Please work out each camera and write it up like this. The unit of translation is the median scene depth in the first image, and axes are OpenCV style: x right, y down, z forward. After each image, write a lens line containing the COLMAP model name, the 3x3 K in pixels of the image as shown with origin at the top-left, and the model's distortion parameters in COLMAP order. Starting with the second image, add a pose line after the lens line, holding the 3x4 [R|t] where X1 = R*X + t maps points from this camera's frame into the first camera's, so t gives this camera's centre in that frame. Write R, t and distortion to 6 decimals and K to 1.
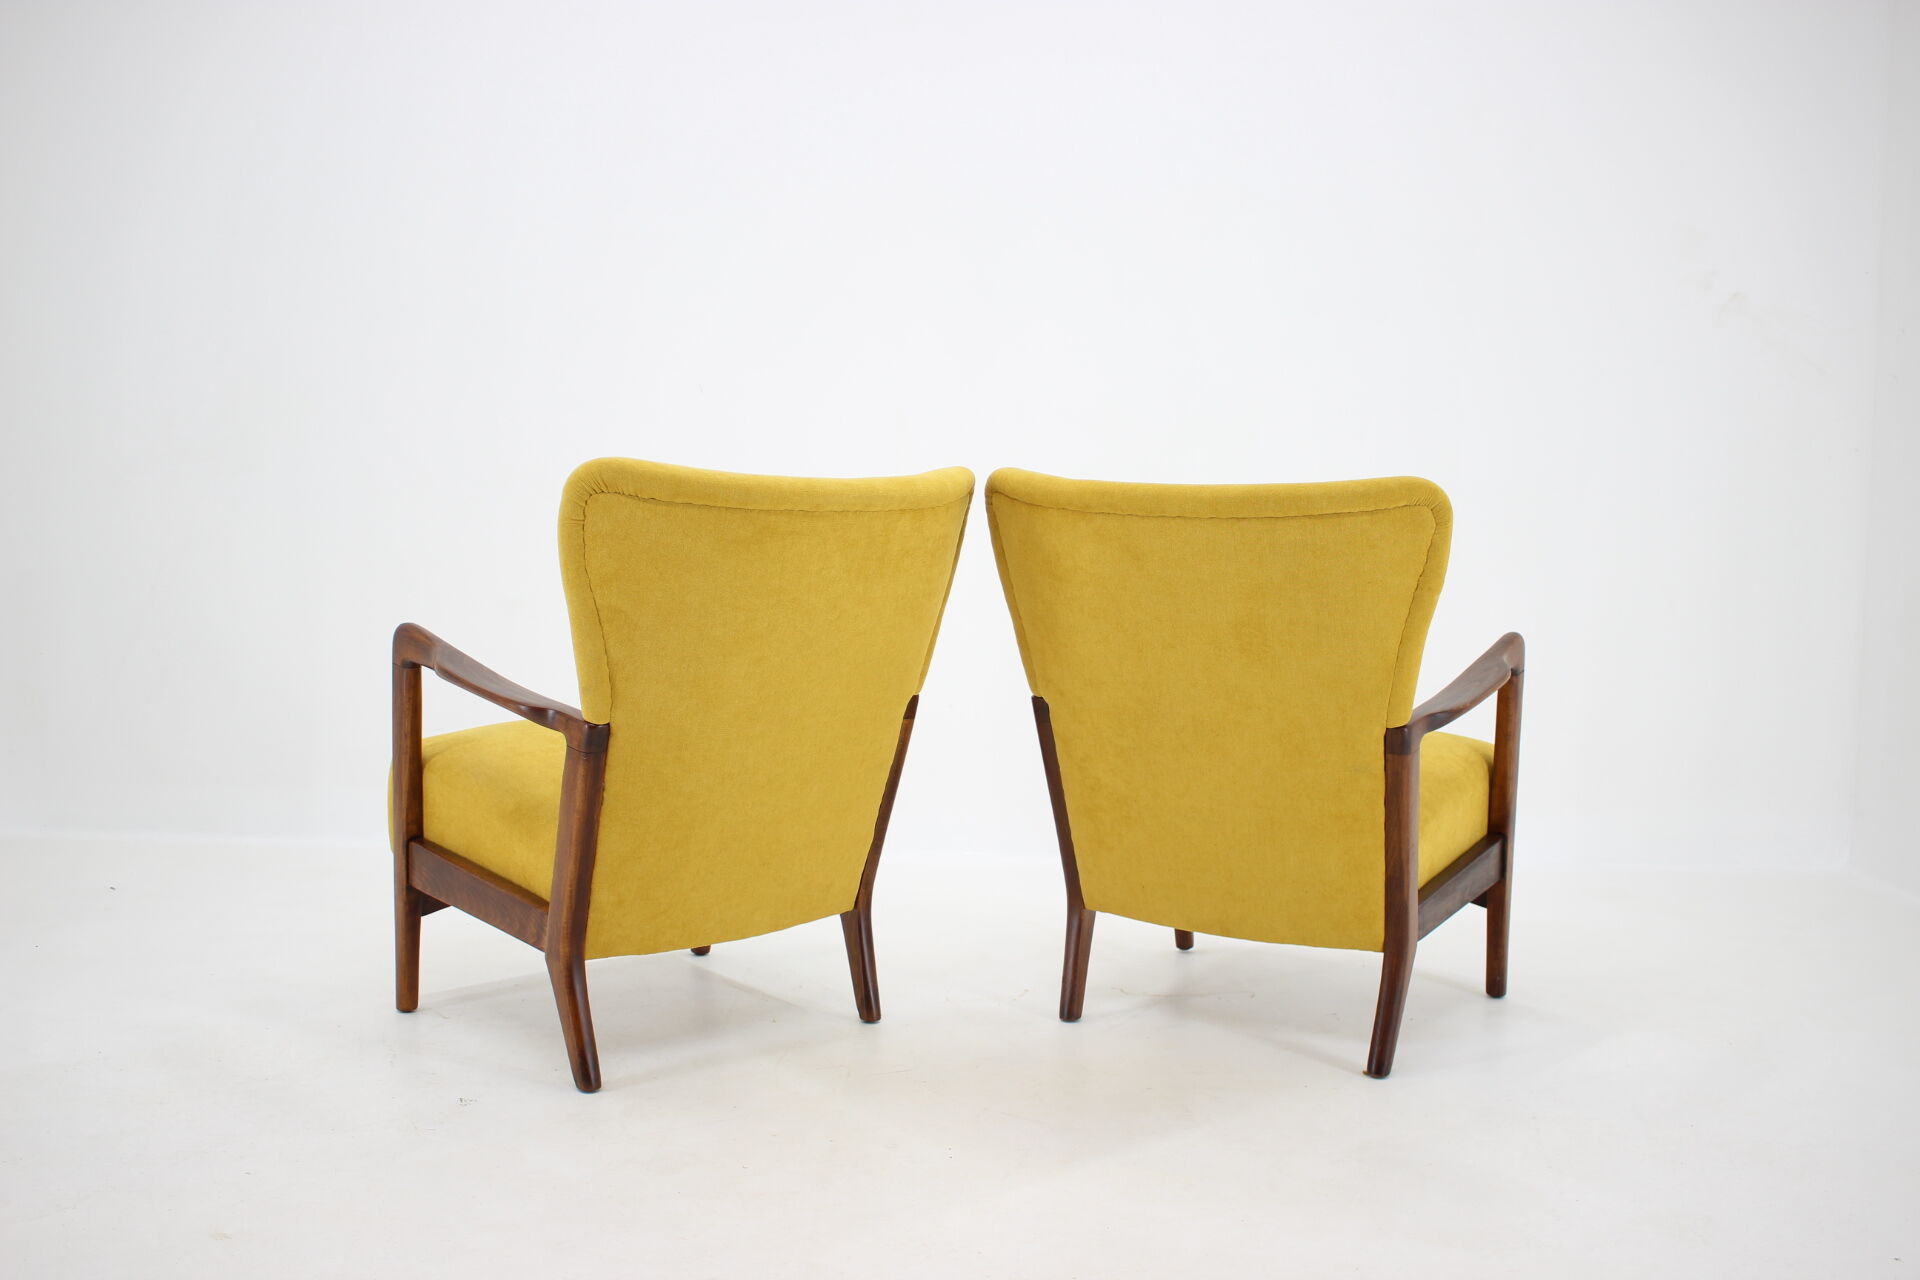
lens RADIAL K [[1612.0, 0, 960.0], [0, 1612.0, 640.0], [0, 0, 1]] dist [-0.001304, 0.000353]
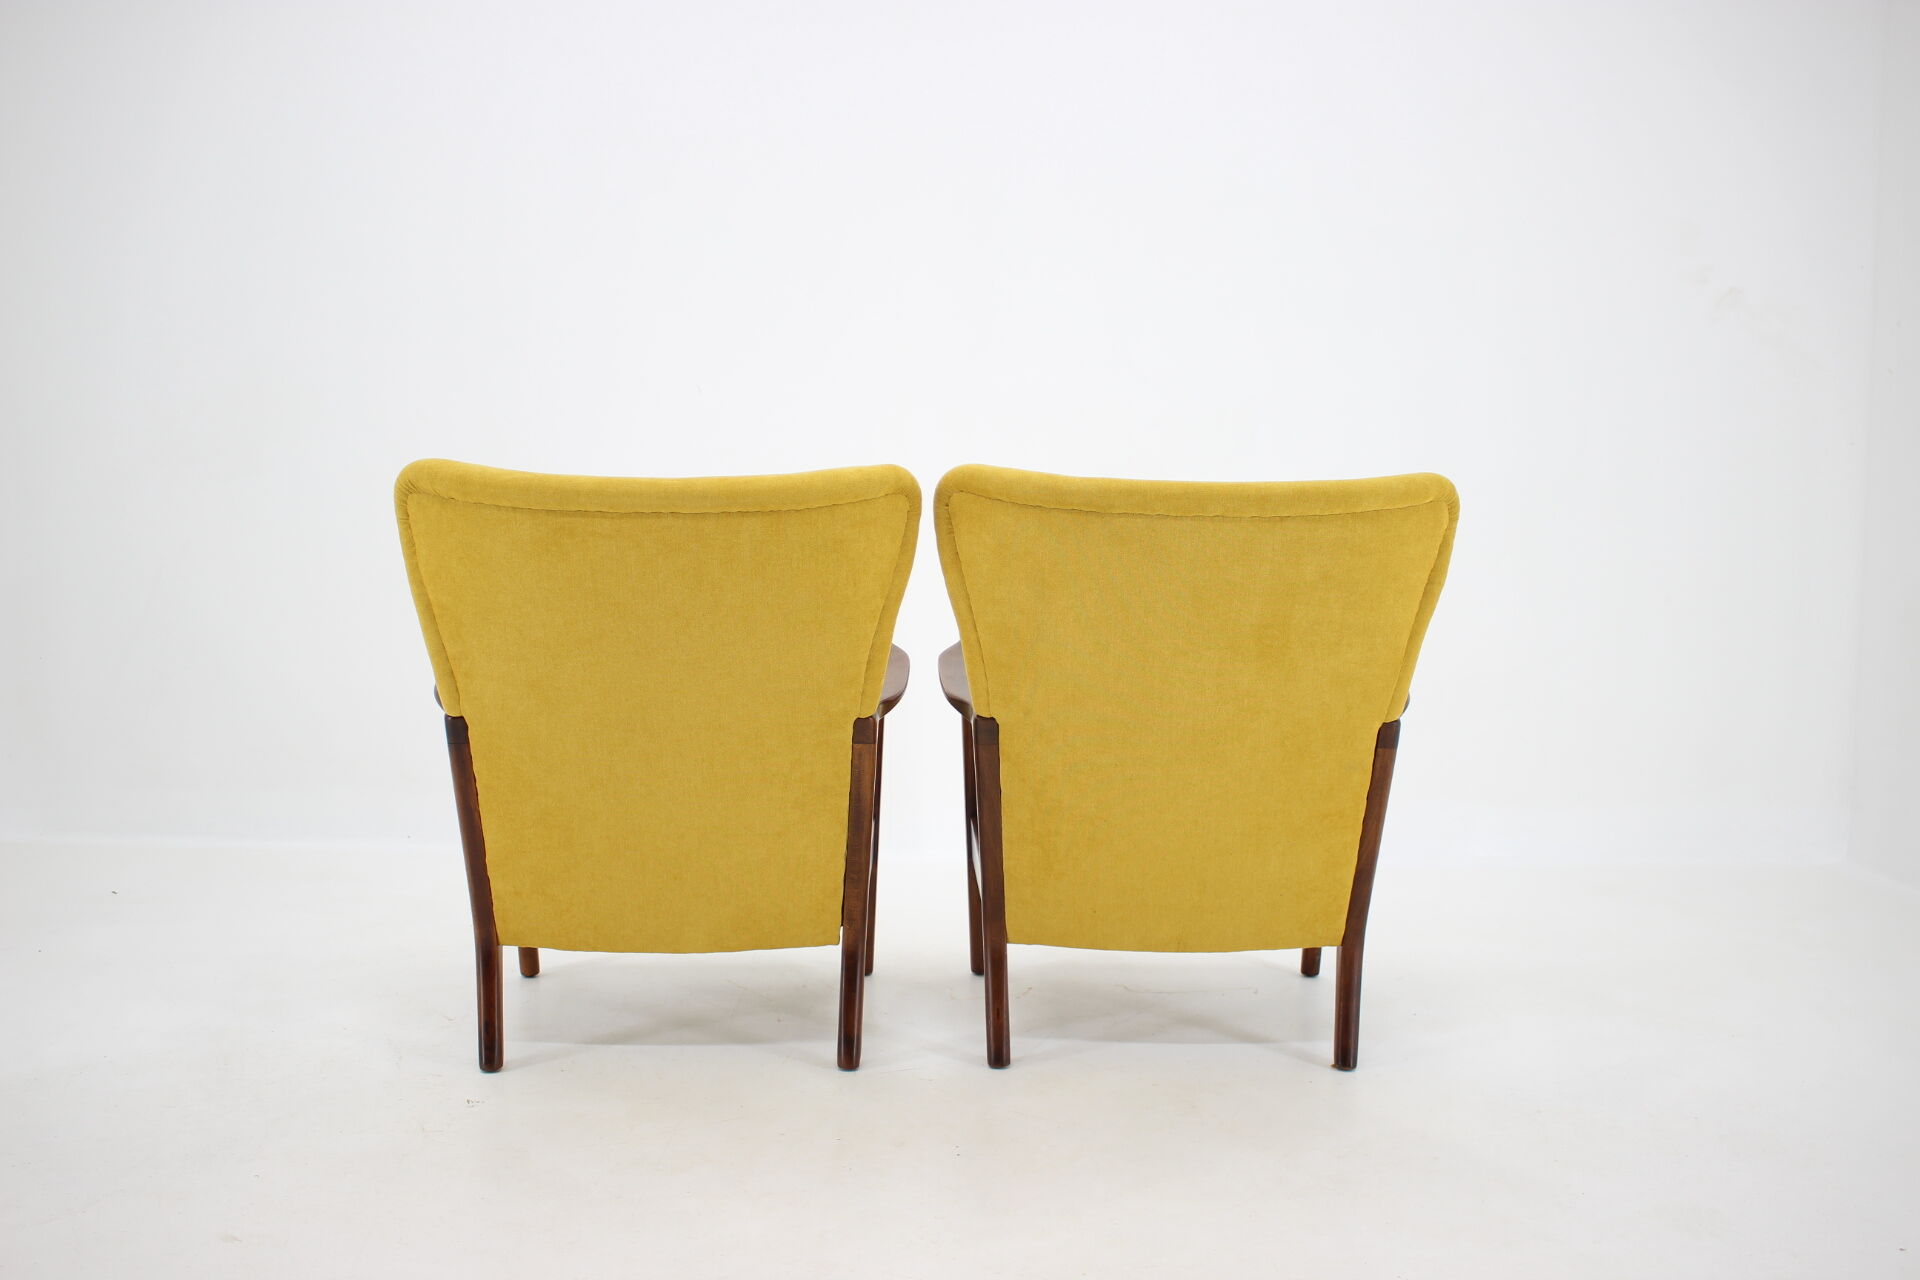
lens RADIAL K [[1612.0, 0, 960.0], [0, 1612.0, 640.0], [0, 0, 1]] dist [-0.001304, 0.000353]
pose [[0.877312, -0.050518, 0.477254, -0.433946], [0.049075, 0.998675, 0.015497, -0.025072], [-0.477404, 0.009825, 0.878629, 0.233812]]
